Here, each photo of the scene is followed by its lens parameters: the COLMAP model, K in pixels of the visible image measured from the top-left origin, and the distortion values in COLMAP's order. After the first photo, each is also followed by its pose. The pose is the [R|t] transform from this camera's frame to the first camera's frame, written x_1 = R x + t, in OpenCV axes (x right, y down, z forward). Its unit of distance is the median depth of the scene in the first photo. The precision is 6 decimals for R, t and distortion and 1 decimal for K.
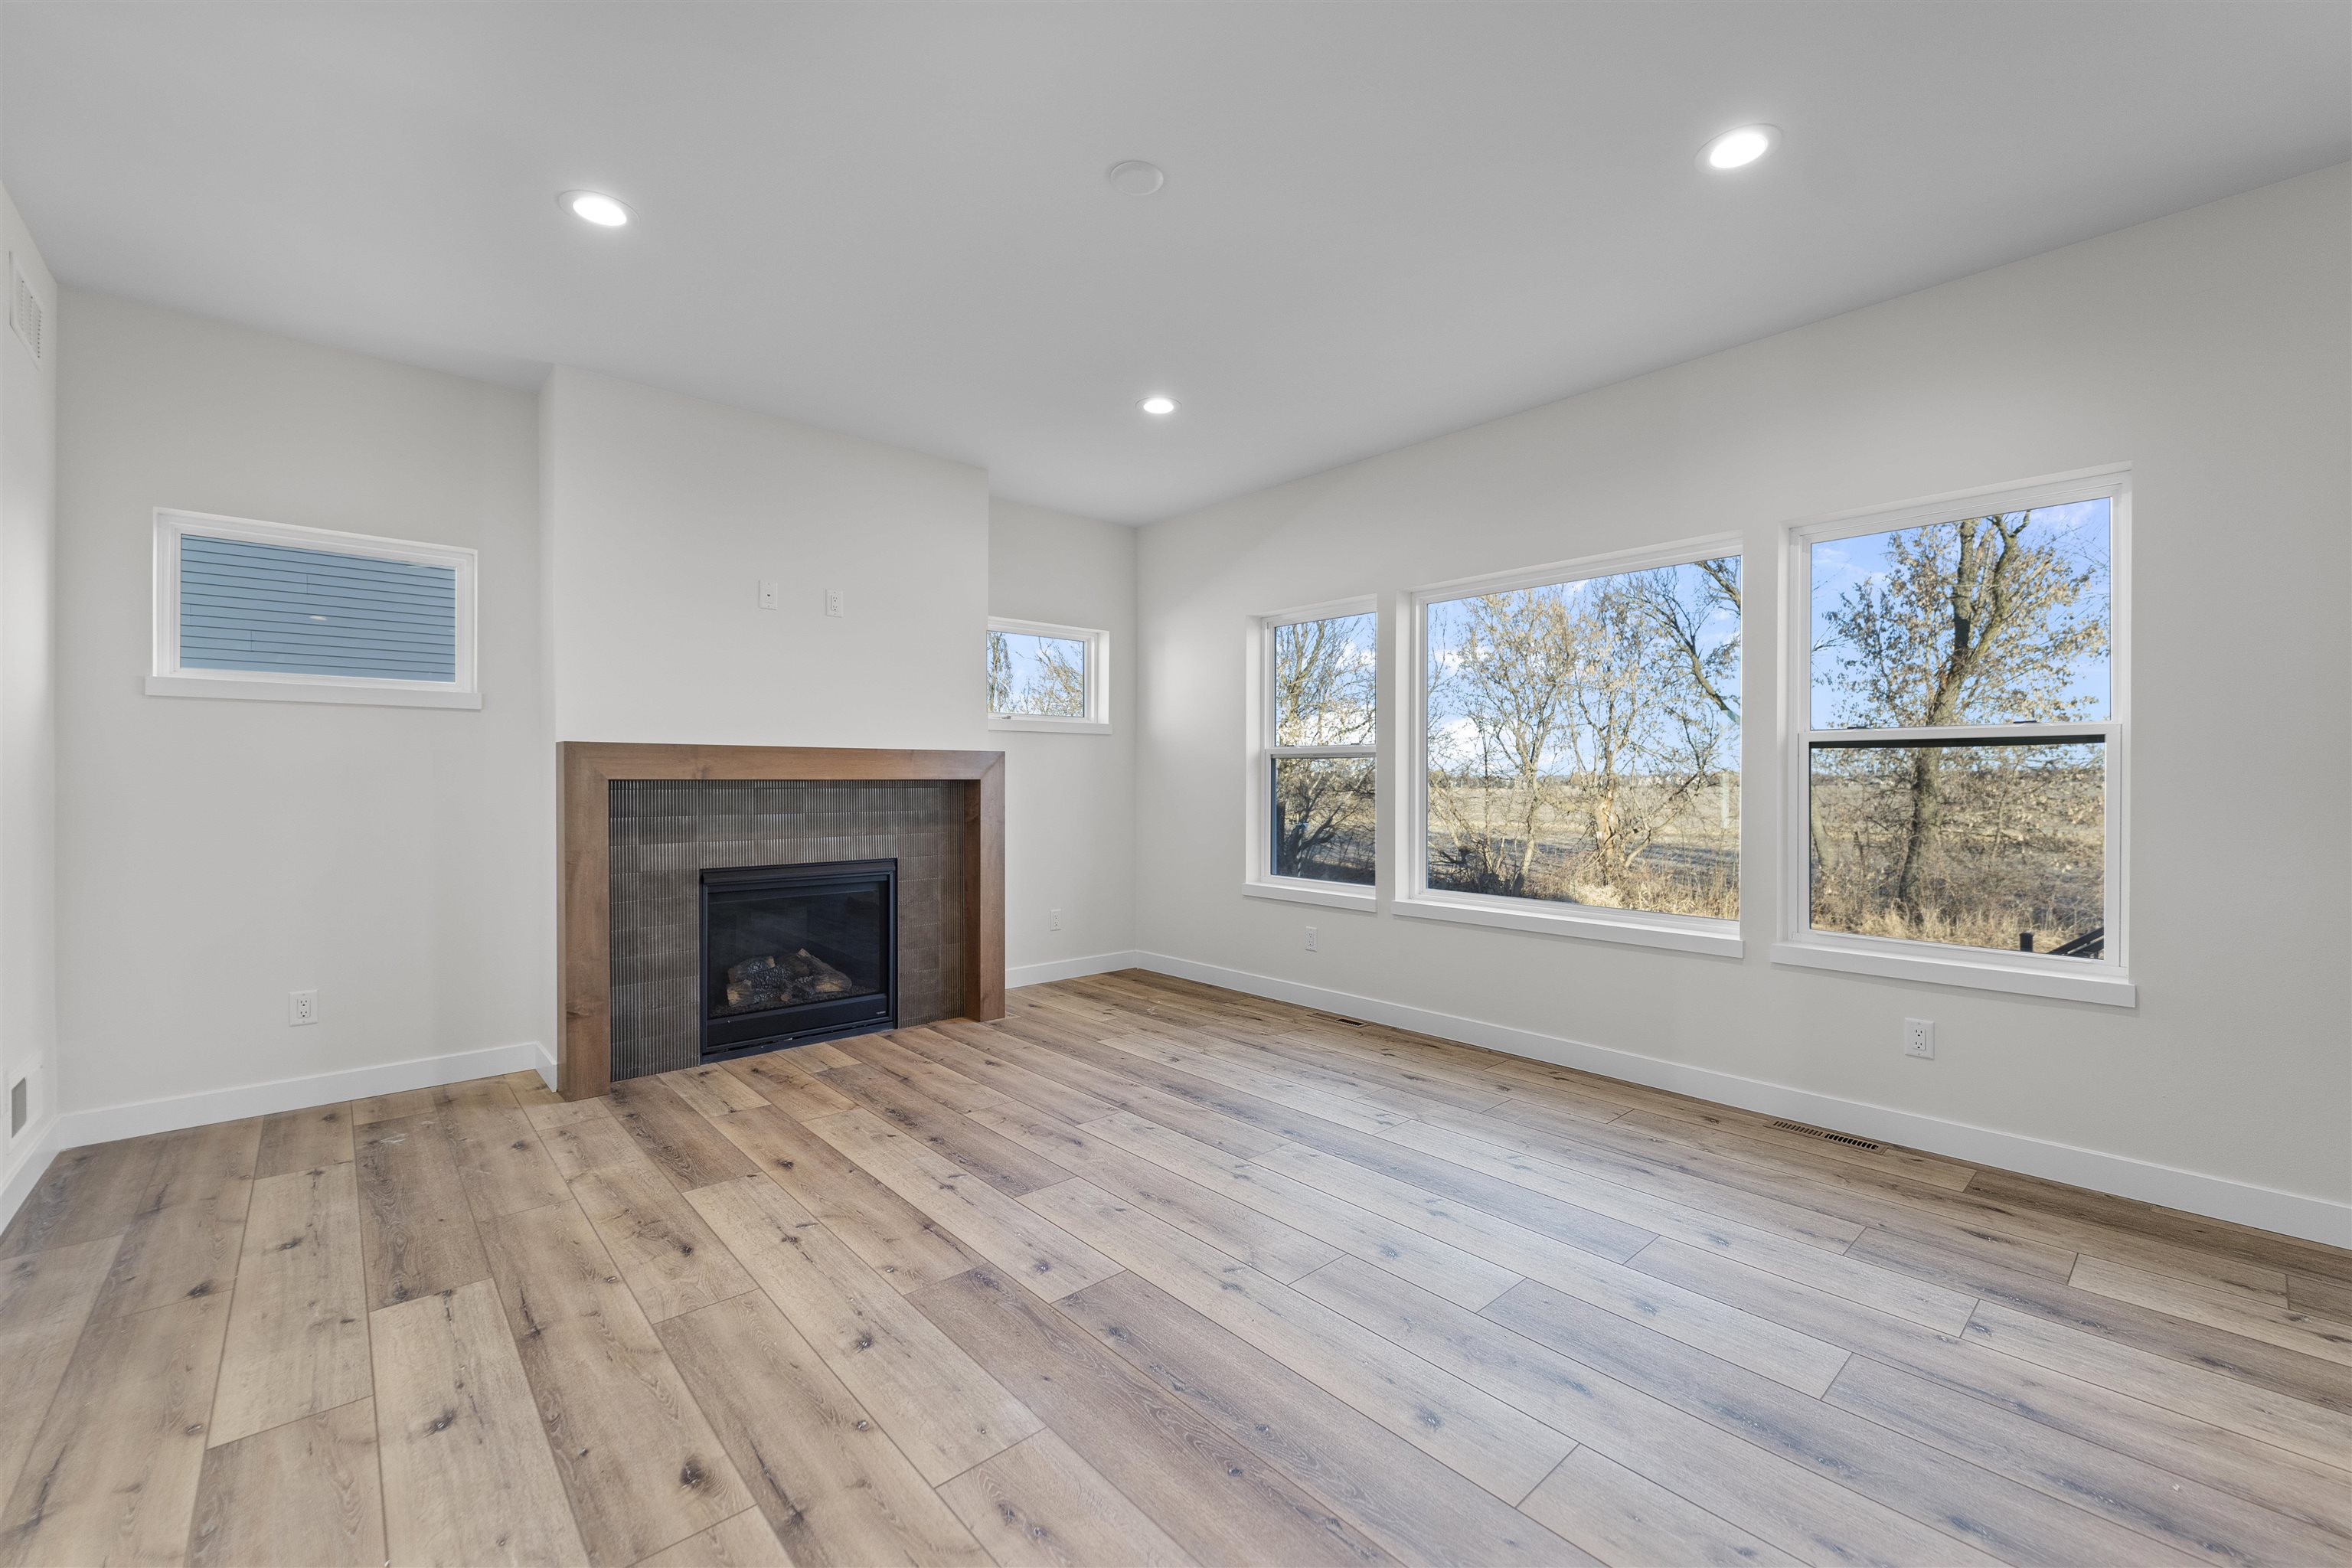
lens RADIAL K [[968.7, 0, 1176.0], [0, 968.7, 784.0], [0, 0, 1]] dist [-0.010721, -0.000191]
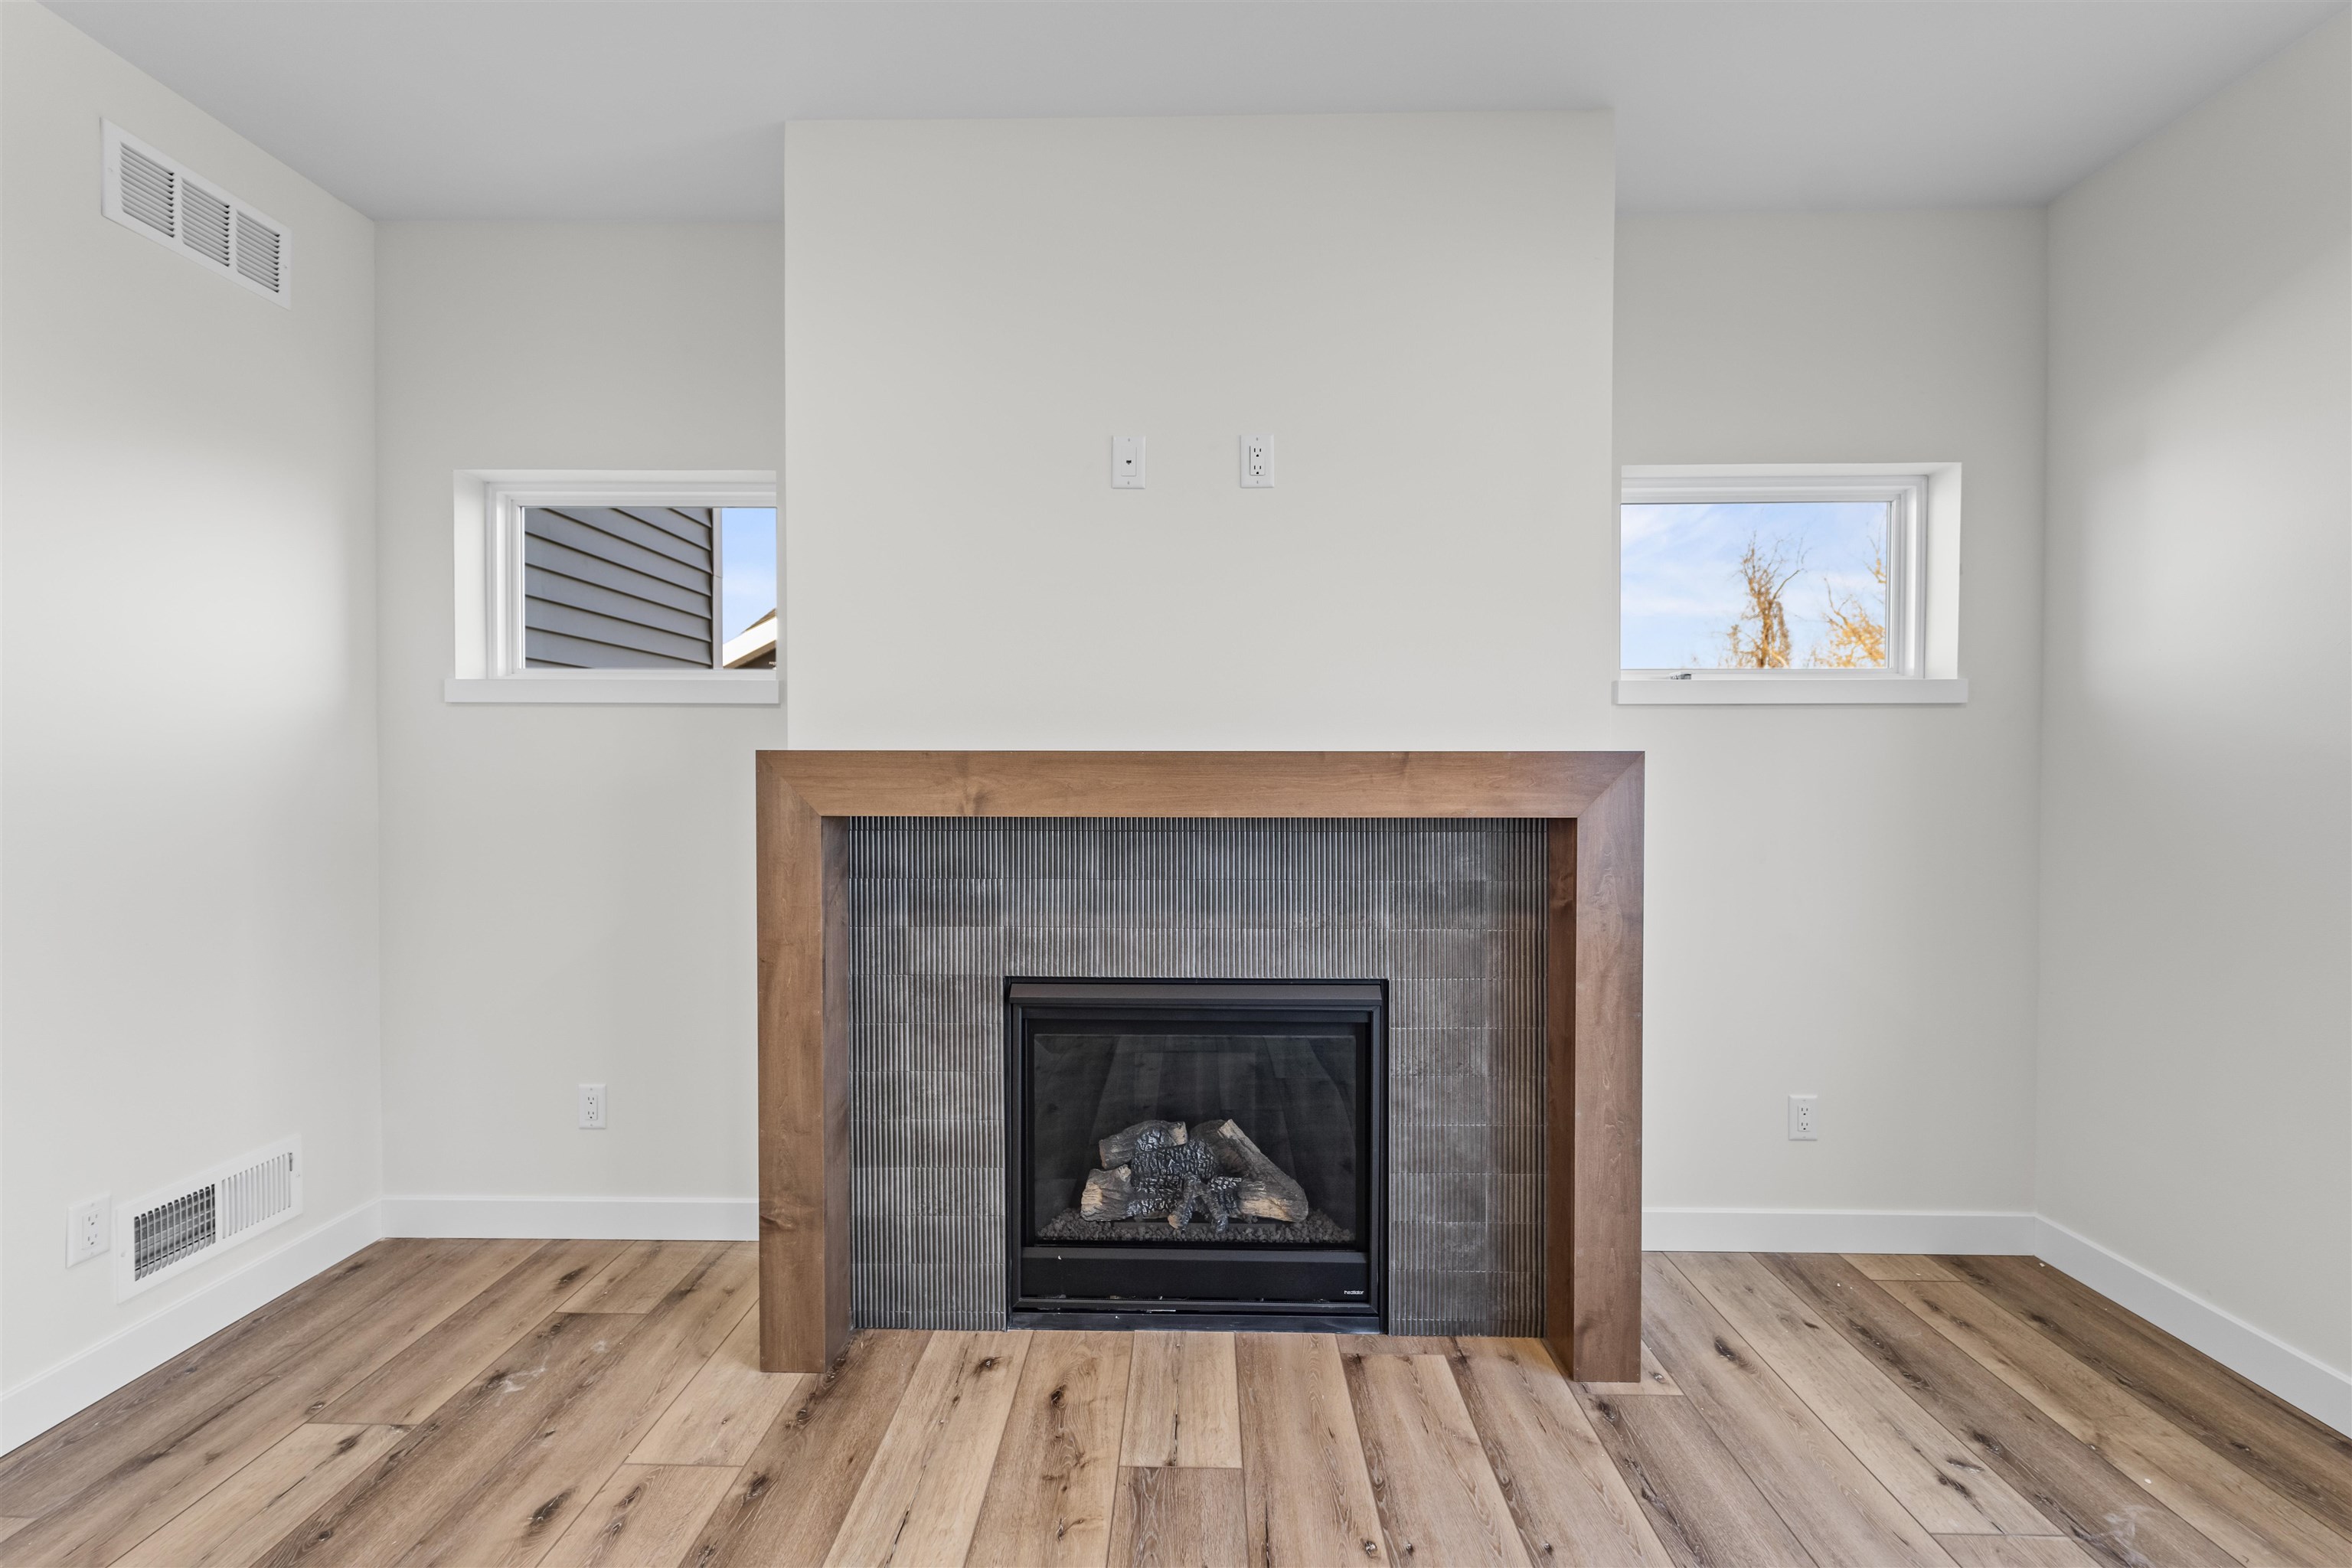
lens RADIAL K [[945.7, 0, 1176.0], [0, 945.7, 784.0], [0, 0, 1]] dist [0.002821, -0.000357]
pose [[0.733845, 0.009746, -0.679247, -0.055020], [-0.002652, 0.999931, 0.011483, -0.027094], [0.679312, -0.006626, 0.733820, 0.654914]]
